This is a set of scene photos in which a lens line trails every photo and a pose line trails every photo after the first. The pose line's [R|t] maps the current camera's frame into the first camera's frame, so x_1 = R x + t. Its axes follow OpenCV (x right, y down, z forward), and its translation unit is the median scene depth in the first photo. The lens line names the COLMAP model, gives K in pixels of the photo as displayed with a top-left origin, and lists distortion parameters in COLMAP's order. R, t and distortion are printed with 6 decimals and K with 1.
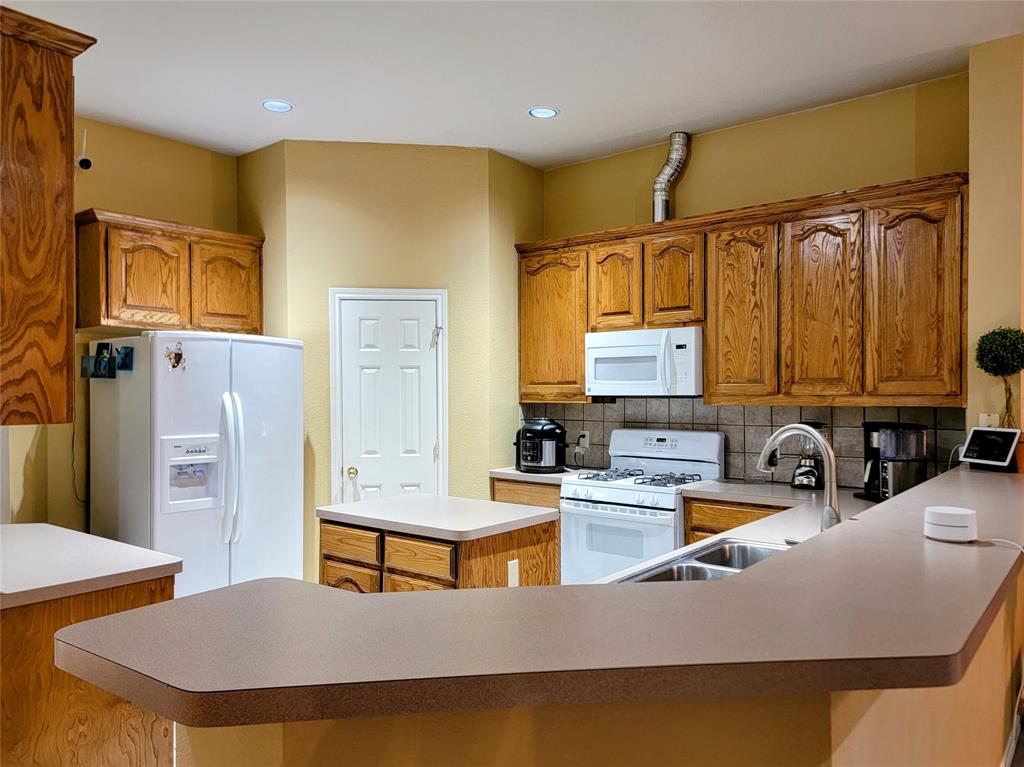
lens RADIAL K [[760.4, 0, 534.8], [0, 760.4, 397.5], [0, 0, 1]] dist [0.087728, -0.080512]
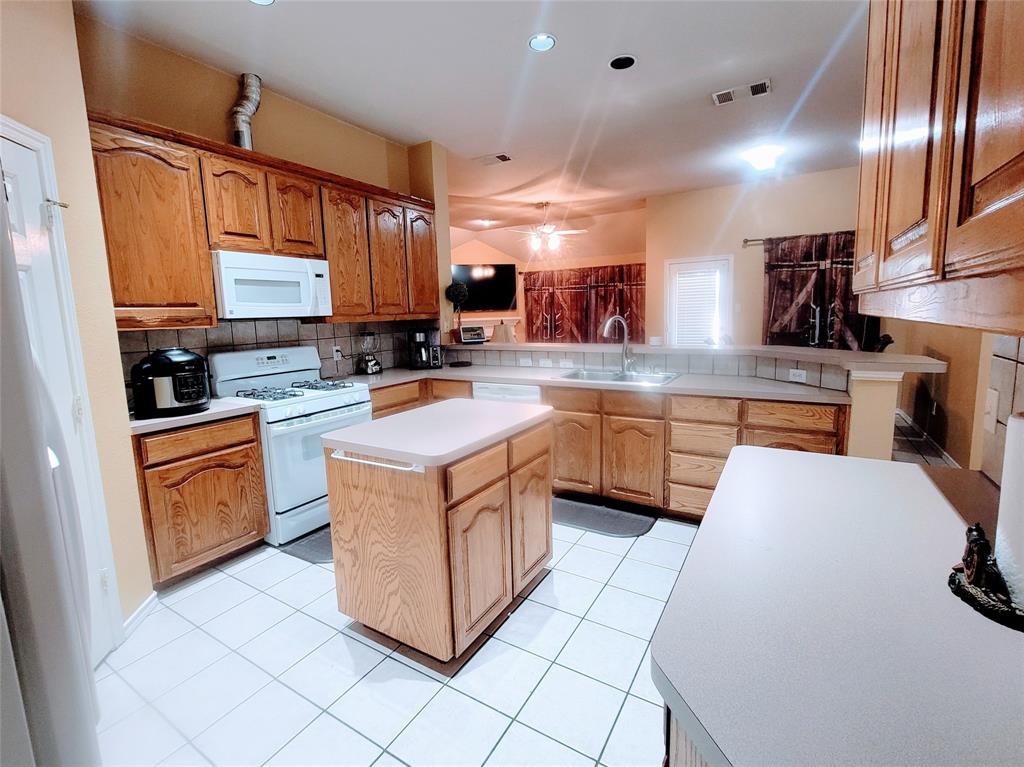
lens RADIAL K [[450.7, 0, 511.8], [0, 450.7, 376.0], [0, 0, 1]] dist [-0.001548, -0.001252]
pose [[-0.111709, -0.131486, 0.985004, -0.564708], [0.040483, 0.989783, 0.136715, 0.006416], [-0.992916, 0.055148, -0.105245, 0.757137]]
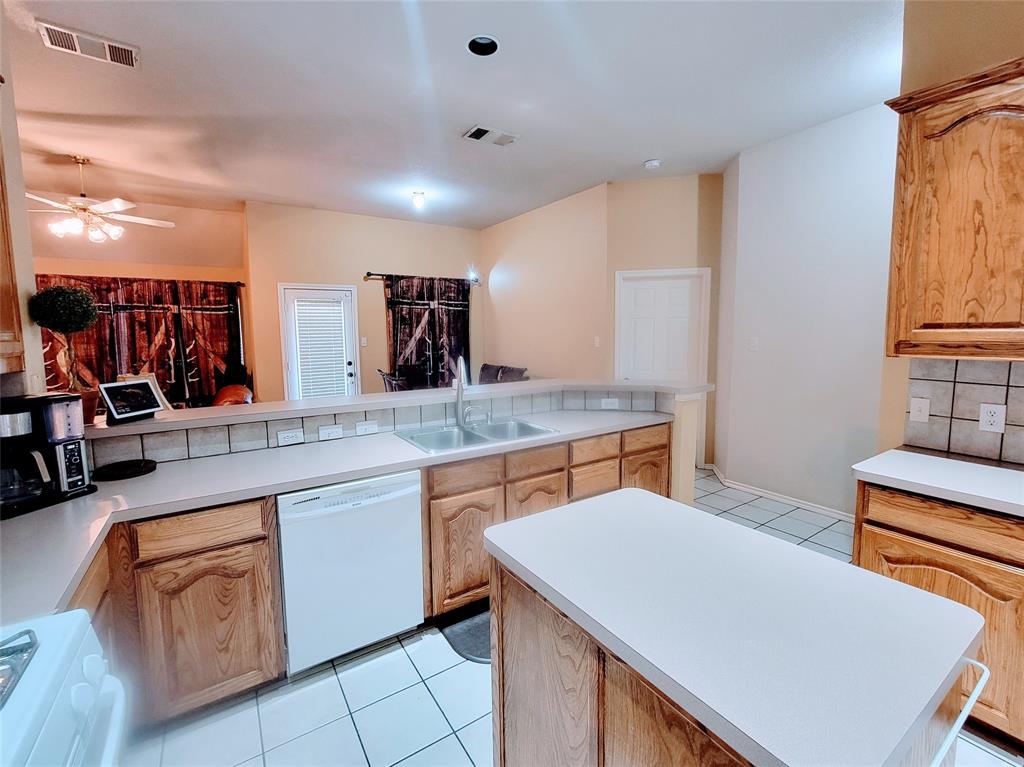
lens RADIAL K [[450.7, 0, 503.4], [0, 450.7, 375.9], [0, 0, 1]] dist [-0.001548, -0.001252]
pose [[-0.942423, -0.019425, 0.333858, -0.088091], [0.018165, 0.993864, 0.109103, -0.020704], [-0.333929, 0.108886, -0.936288, 1.032579]]
